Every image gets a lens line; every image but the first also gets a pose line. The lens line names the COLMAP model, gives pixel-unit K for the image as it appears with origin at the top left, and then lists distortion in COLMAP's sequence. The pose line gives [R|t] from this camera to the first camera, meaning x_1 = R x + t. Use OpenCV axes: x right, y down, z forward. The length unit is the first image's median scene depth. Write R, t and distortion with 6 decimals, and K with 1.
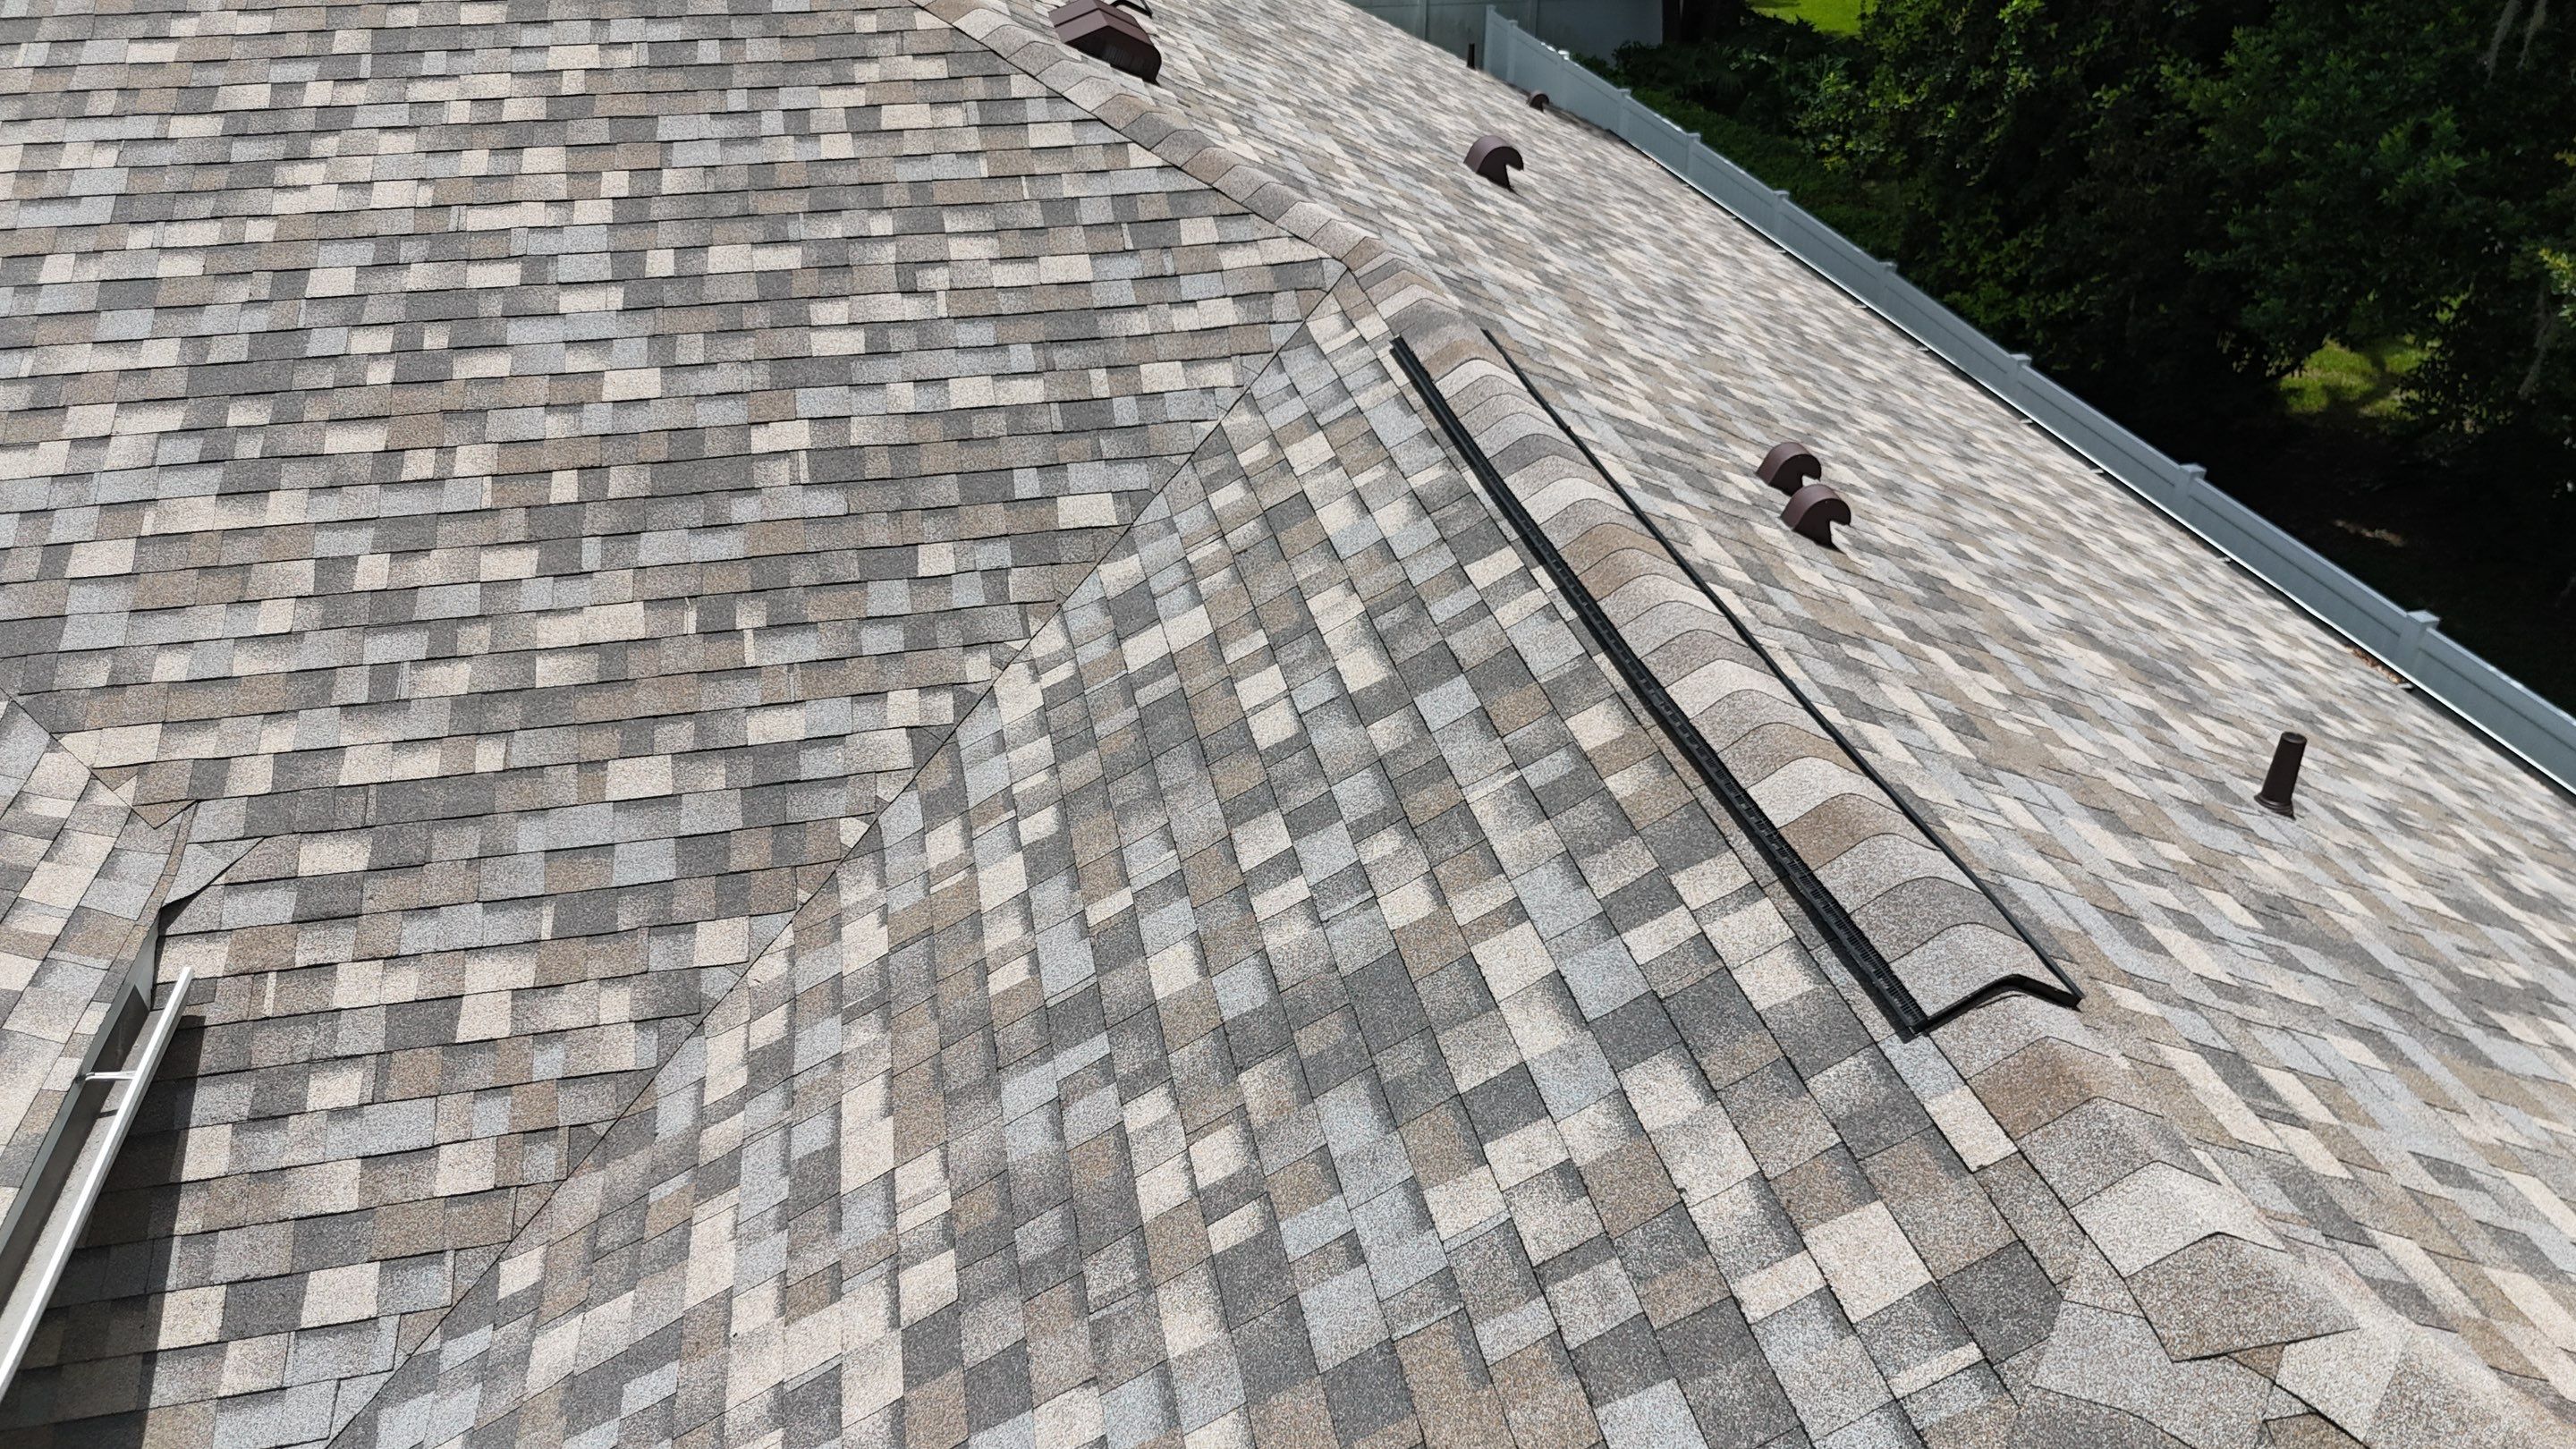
lens RADIAL K [[1901.7, 0, 1280.8], [0, 1901.7, 724.1], [0, 0, 1]] dist [0.083889, -0.094625]
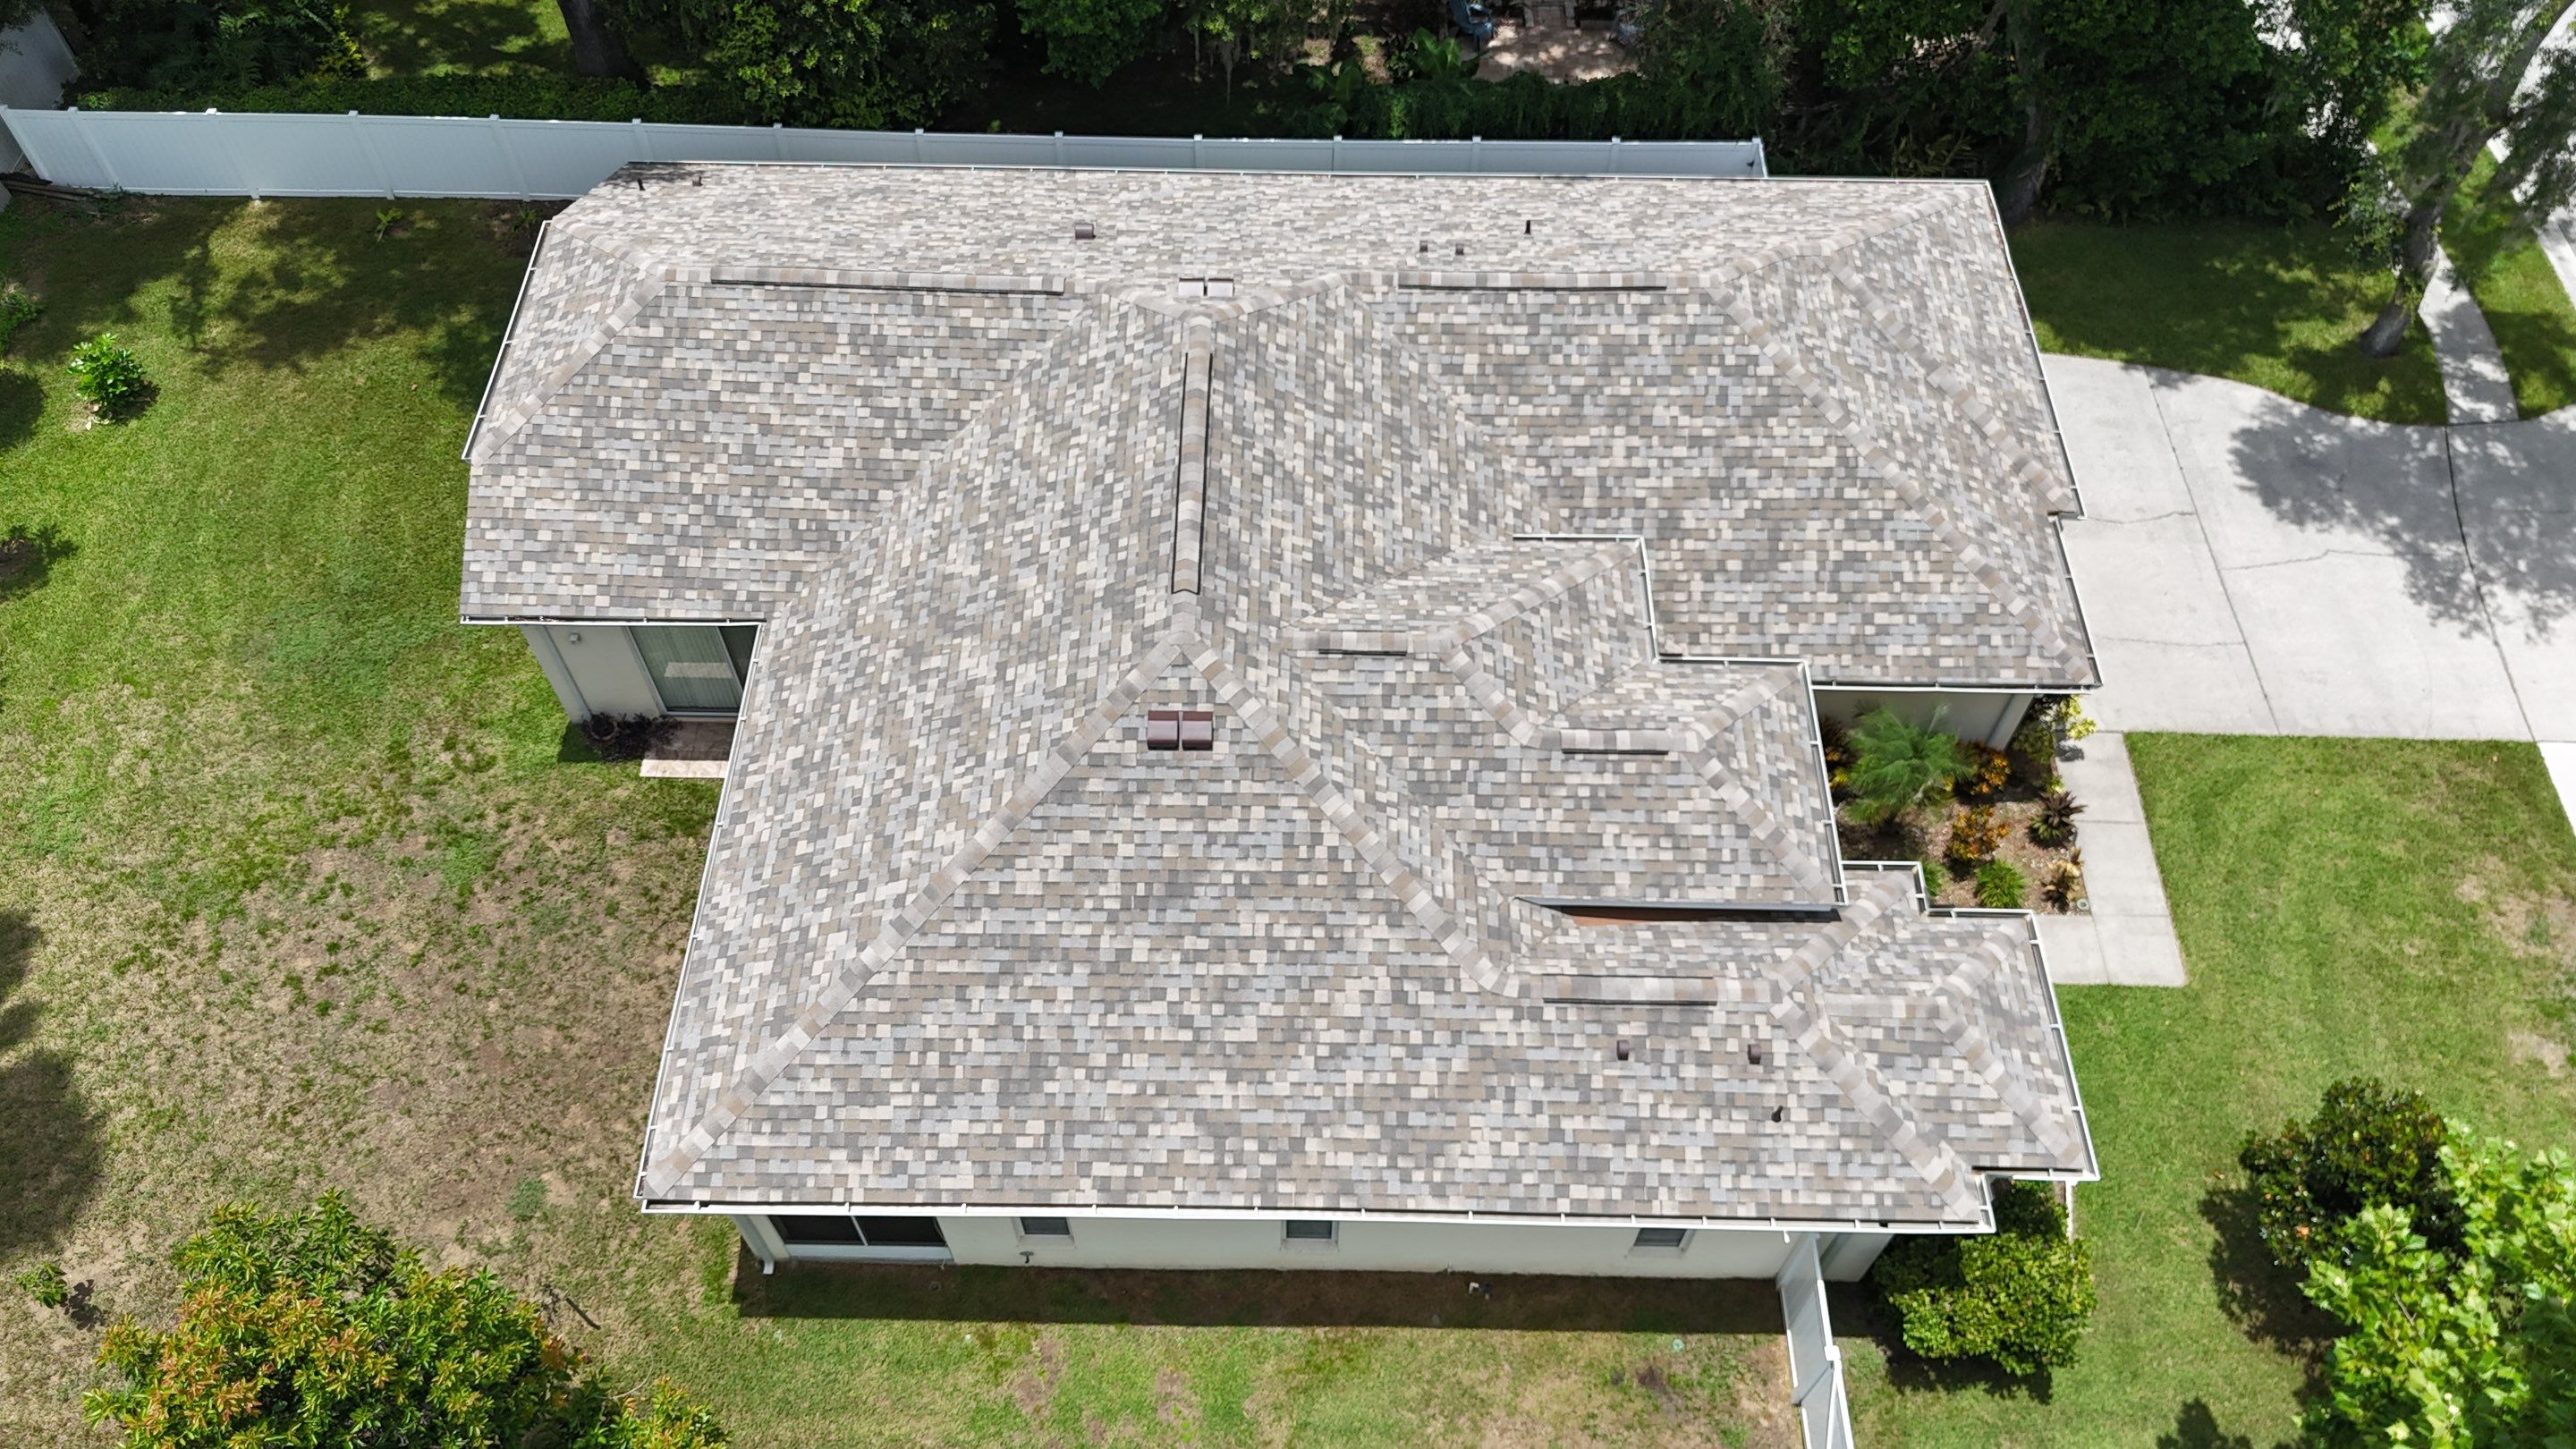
lens RADIAL K [[1901.7, 0, 1280.8], [0, 1901.7, 724.1], [0, 0, 1]] dist [0.083889, -0.094625]
pose [[0.207593, -0.797185, 0.566922, -3.302434], [0.492449, 0.585920, 0.643577, -2.601936], [-0.845222, 0.145578, 0.514205, -0.805967]]
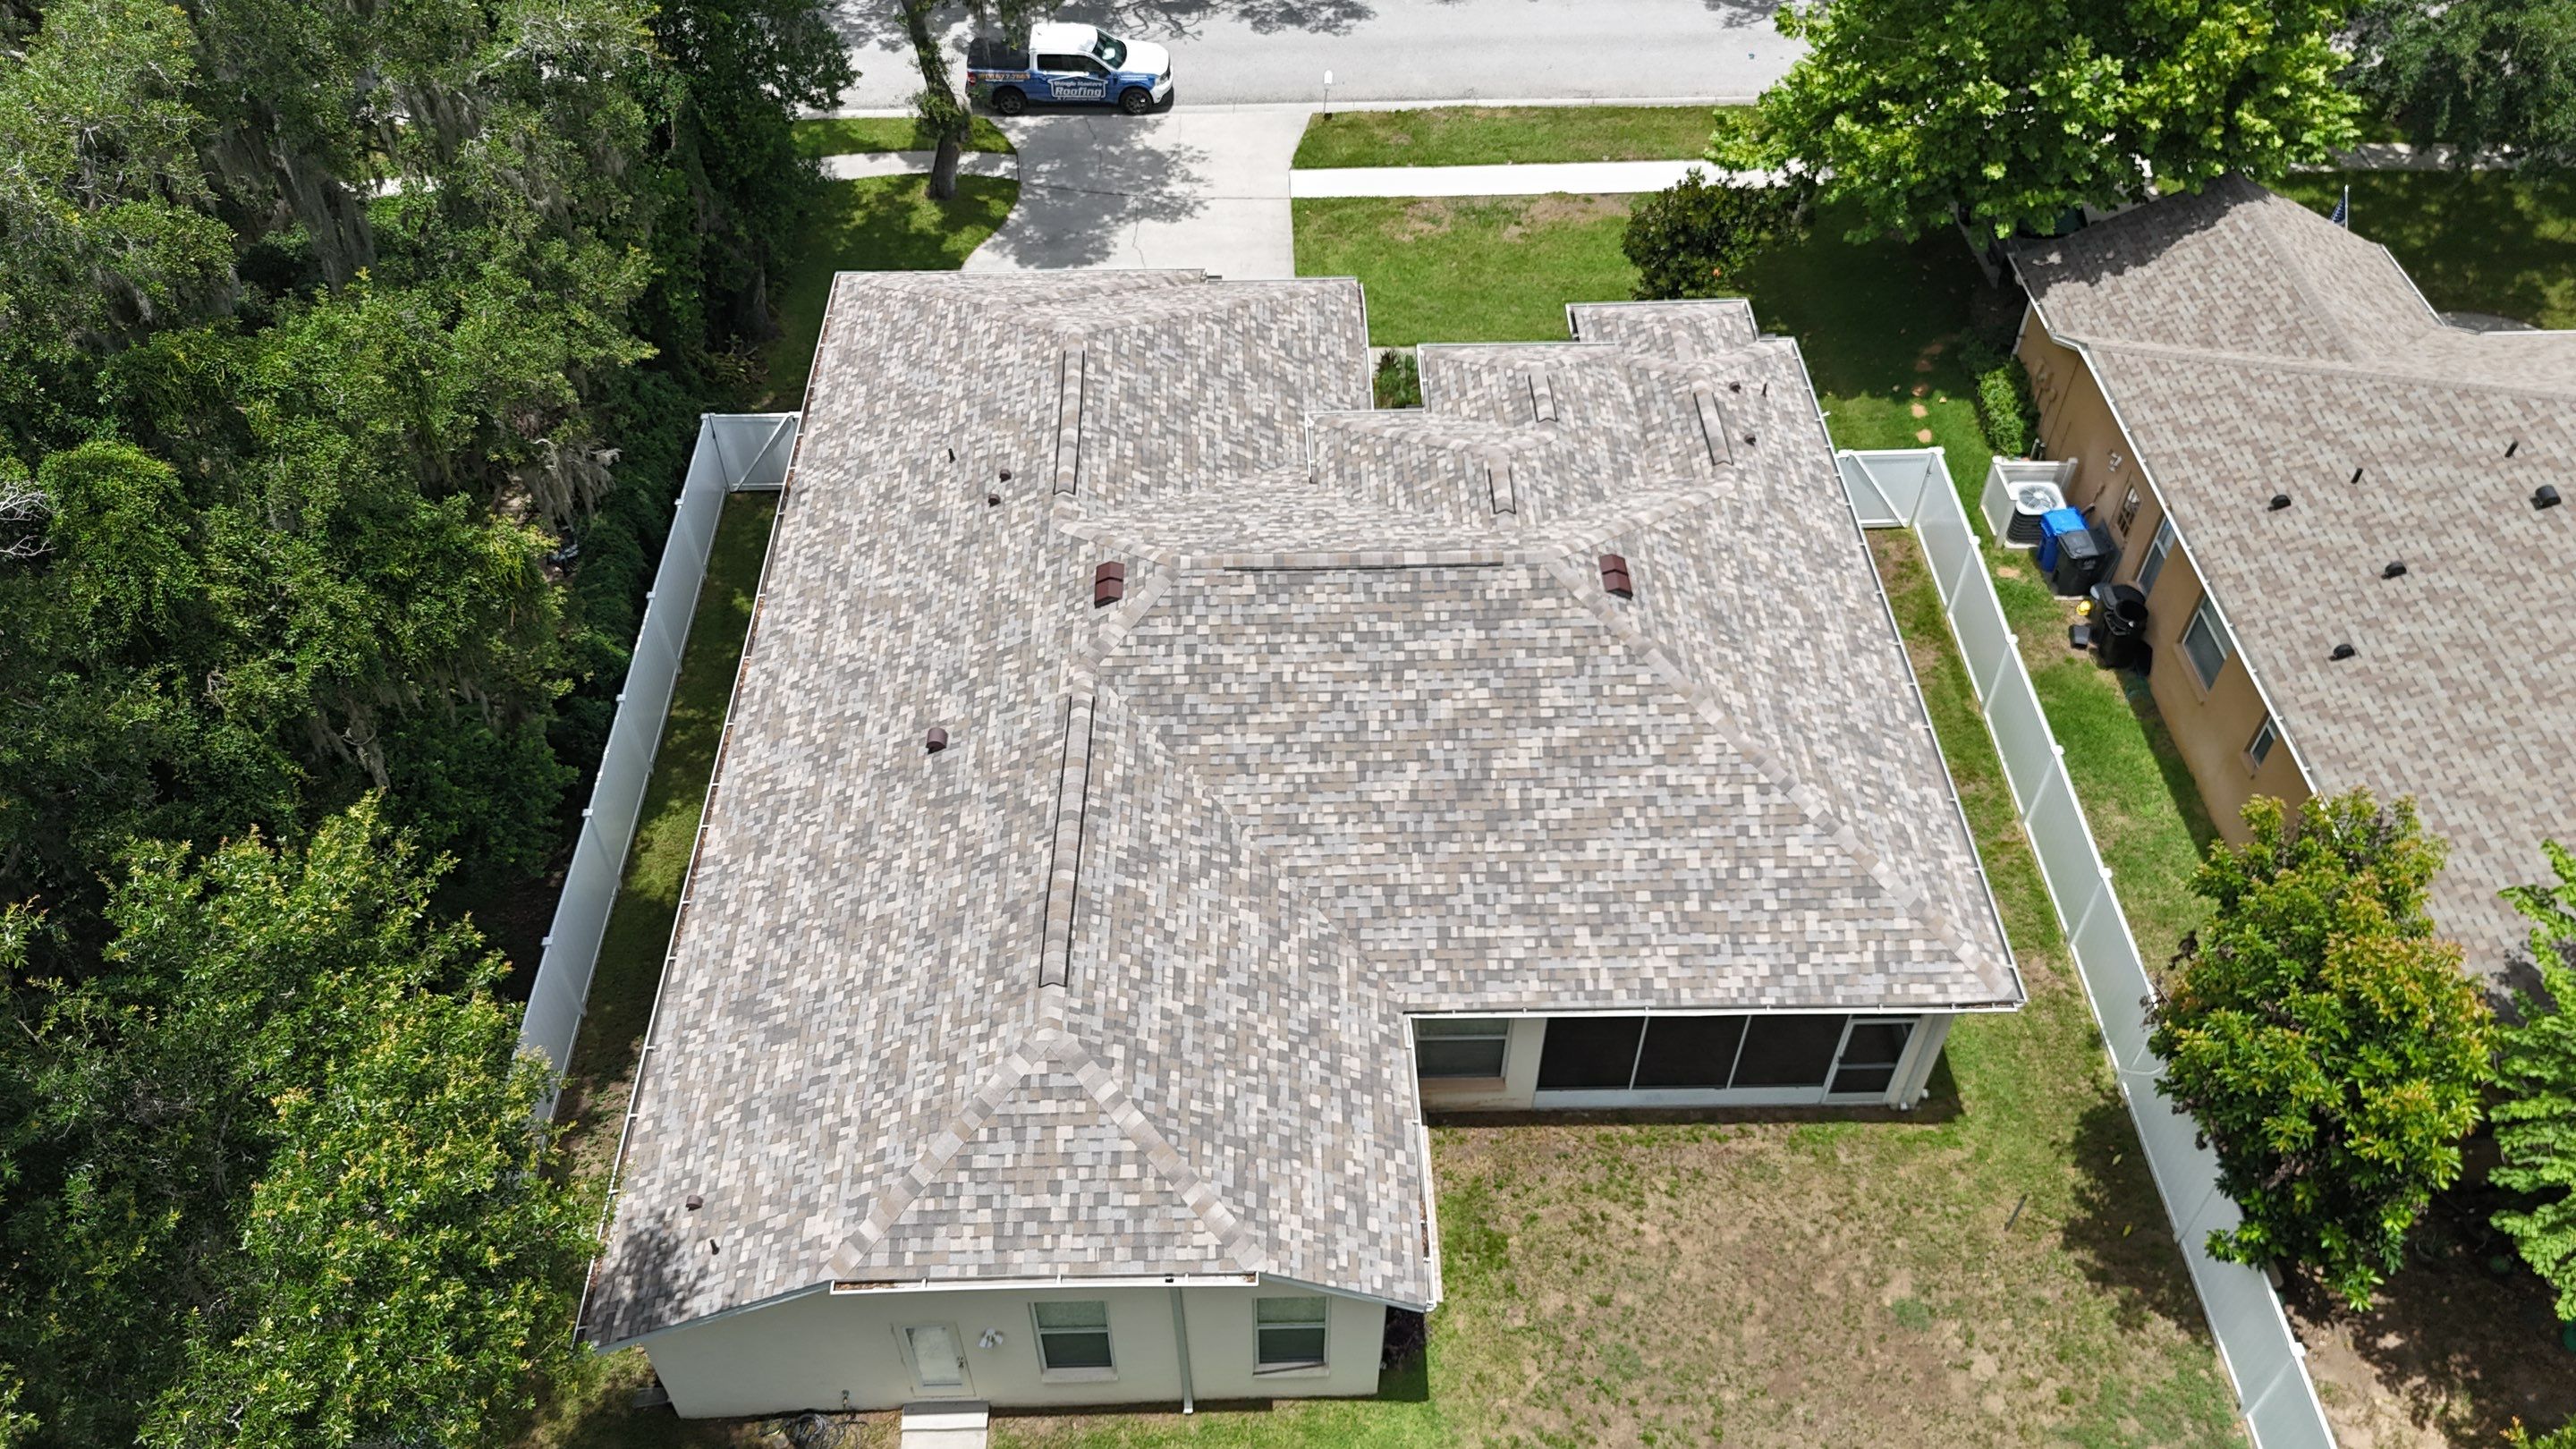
lens RADIAL K [[1886.3, 0, 1283.3], [0, 1886.3, 728.2], [0, 0, 1]] dist [0.174887, -0.442199]
pose [[-0.985412, -0.113684, 0.126647, -1.142375], [0.098448, 0.226242, 0.969083, -4.724777], [-0.138822, 0.967414, -0.211750, 2.618056]]
